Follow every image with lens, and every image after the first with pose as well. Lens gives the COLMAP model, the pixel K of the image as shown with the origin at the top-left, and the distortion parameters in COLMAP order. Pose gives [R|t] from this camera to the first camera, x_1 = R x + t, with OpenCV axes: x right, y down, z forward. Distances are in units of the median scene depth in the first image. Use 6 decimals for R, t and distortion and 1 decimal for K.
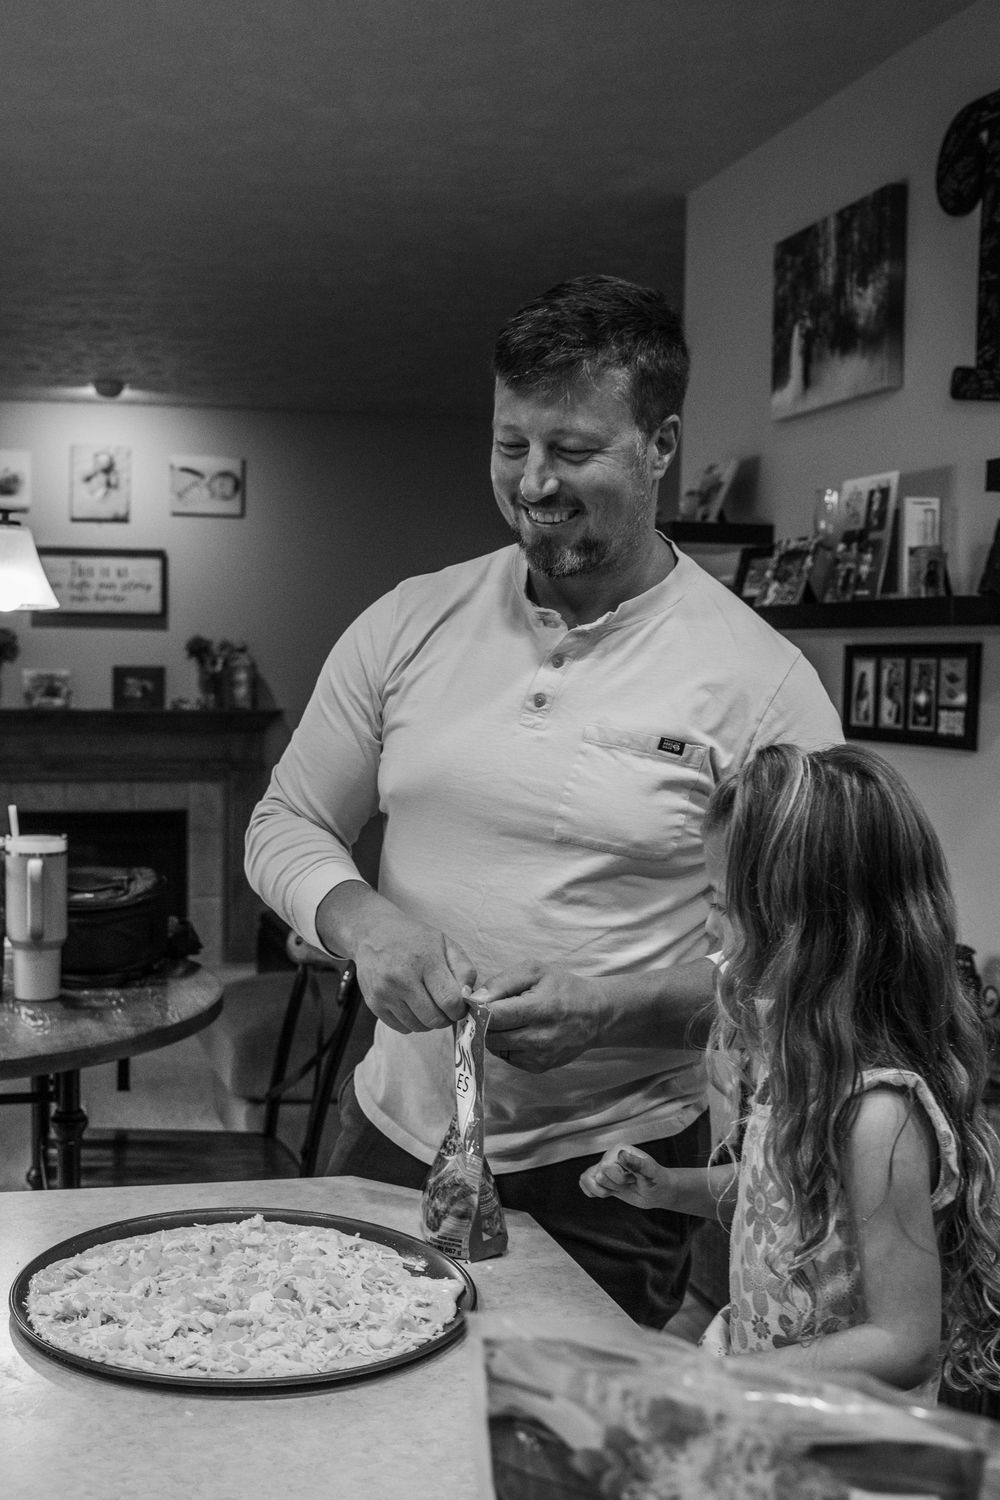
lens RADIAL K [[1669.1, 0, 333.8], [0, 1669.1, 825.0], [0, 0, 1]] dist [-0.103478, 0.050565]
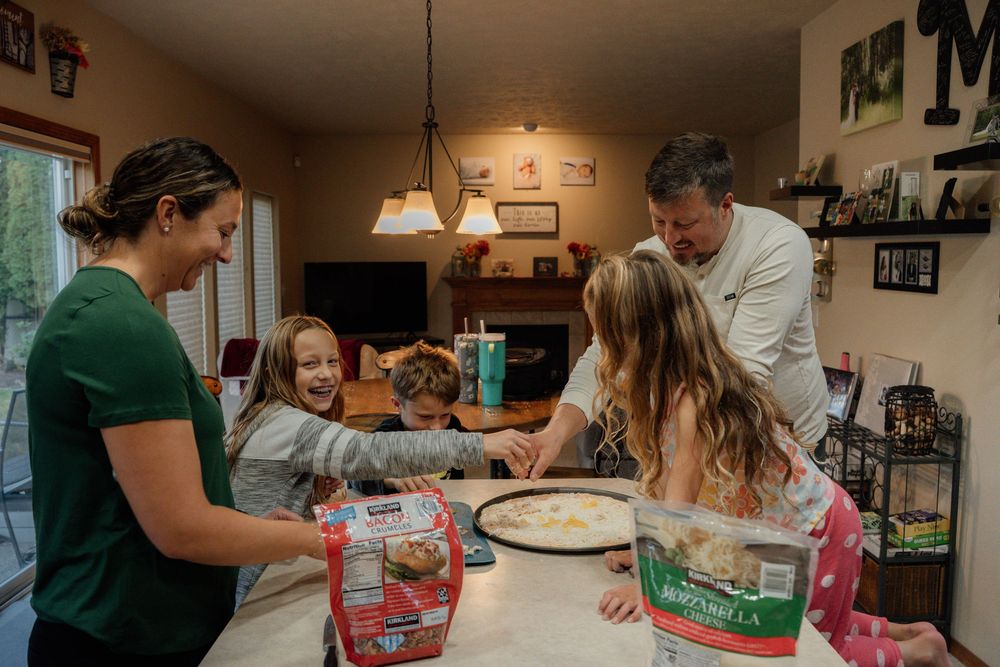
lens RADIAL K [[811.1, 0, 500.0], [0, 811.1, 333.5], [0, 0, 1]] dist [-0.093858, 0.062883]
pose [[0.984192, 0.002957, -0.177082, 0.024537], [-0.002865, 0.999996, 0.000780, 0.005367], [0.177084, -0.000260, 0.984196, -0.078193]]
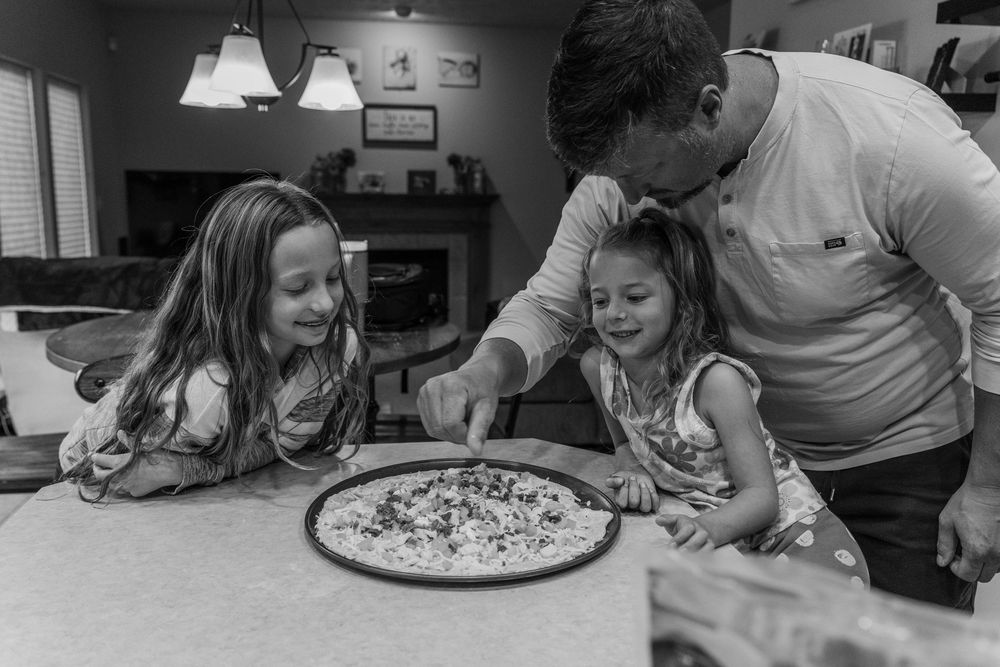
lens RADIAL K [[859.5, 0, 484.0], [0, 859.5, 363.8], [0, 0, 1]] dist [-0.096458, 0.065988]
pose [[0.998685, 0.007682, -0.050689, 0.002700], [-0.001956, 0.993699, 0.112061, 0.028267], [0.051230, -0.111815, 0.992408, 0.111972]]
